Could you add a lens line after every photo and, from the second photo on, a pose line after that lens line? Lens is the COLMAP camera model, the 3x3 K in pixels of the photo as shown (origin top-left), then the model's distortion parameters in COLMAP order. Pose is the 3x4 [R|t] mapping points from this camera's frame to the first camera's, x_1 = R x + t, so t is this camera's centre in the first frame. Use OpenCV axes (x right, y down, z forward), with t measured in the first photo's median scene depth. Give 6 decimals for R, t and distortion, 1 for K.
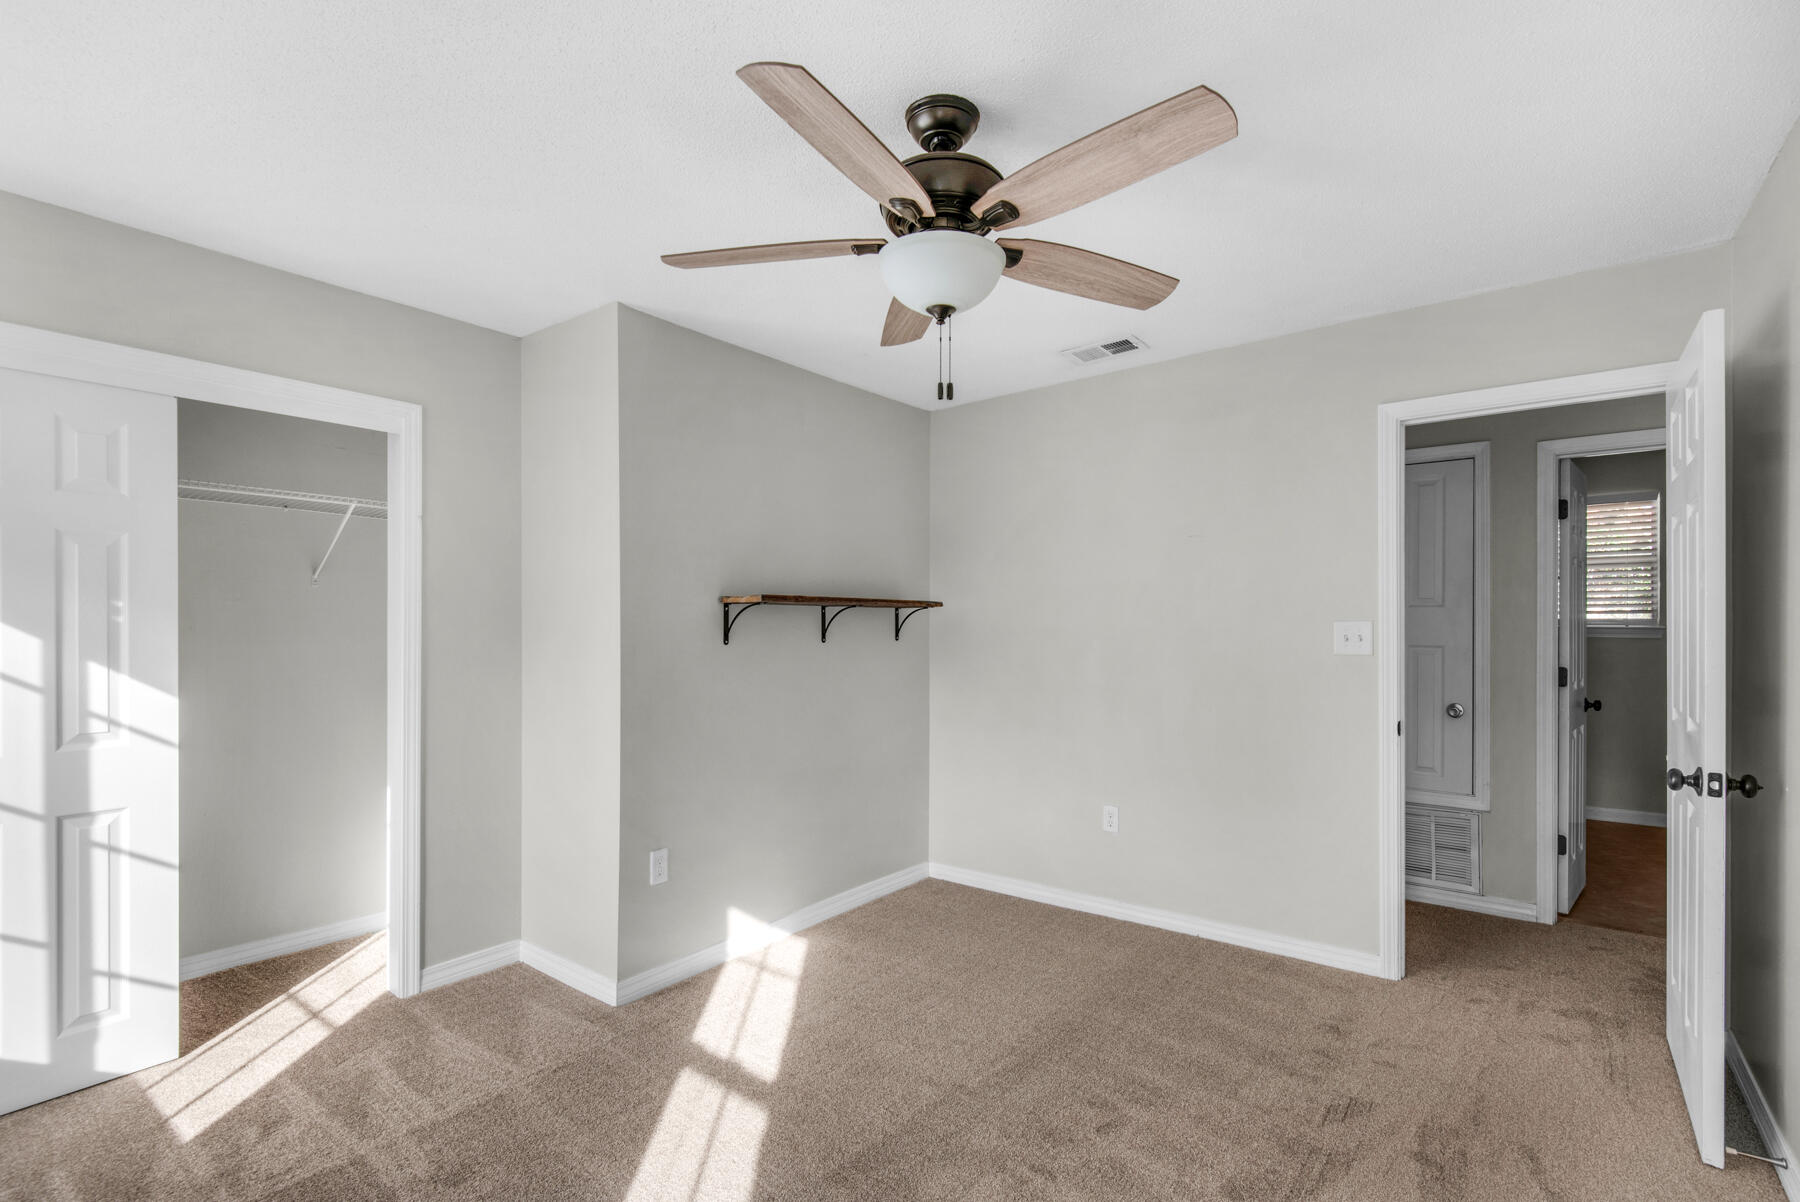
lens RADIAL K [[823.2, 0, 901.6], [0, 823.2, 614.8], [0, 0, 1]] dist [0.010927, -0.001118]
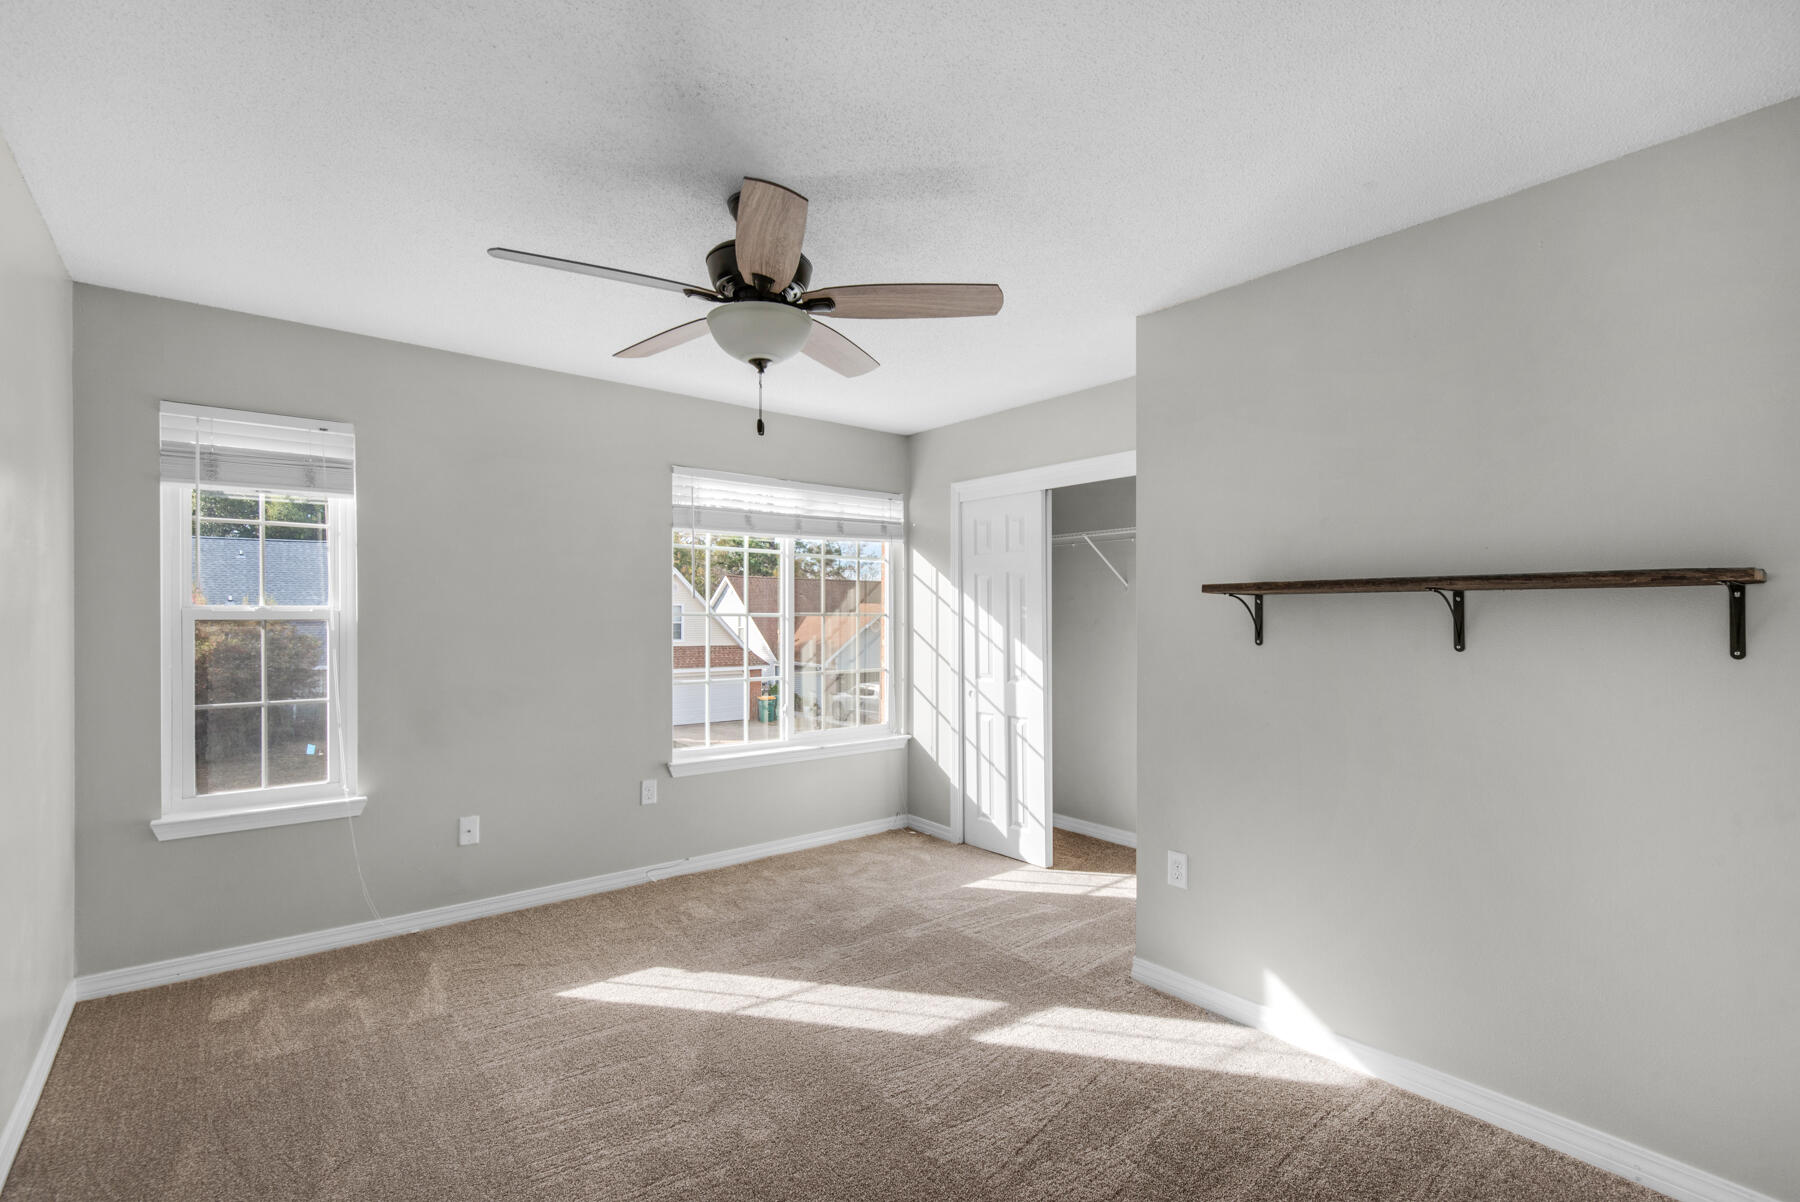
lens RADIAL K [[823.2, 0, 901.8], [0, 823.2, 611.1], [0, 0, 1]] dist [0.010927, -0.001118]
pose [[-0.228930, -0.008784, -0.973403, 0.873960], [0.009180, 0.999895, -0.011182, 0.011046], [0.973400, -0.011496, -0.228825, 1.093922]]
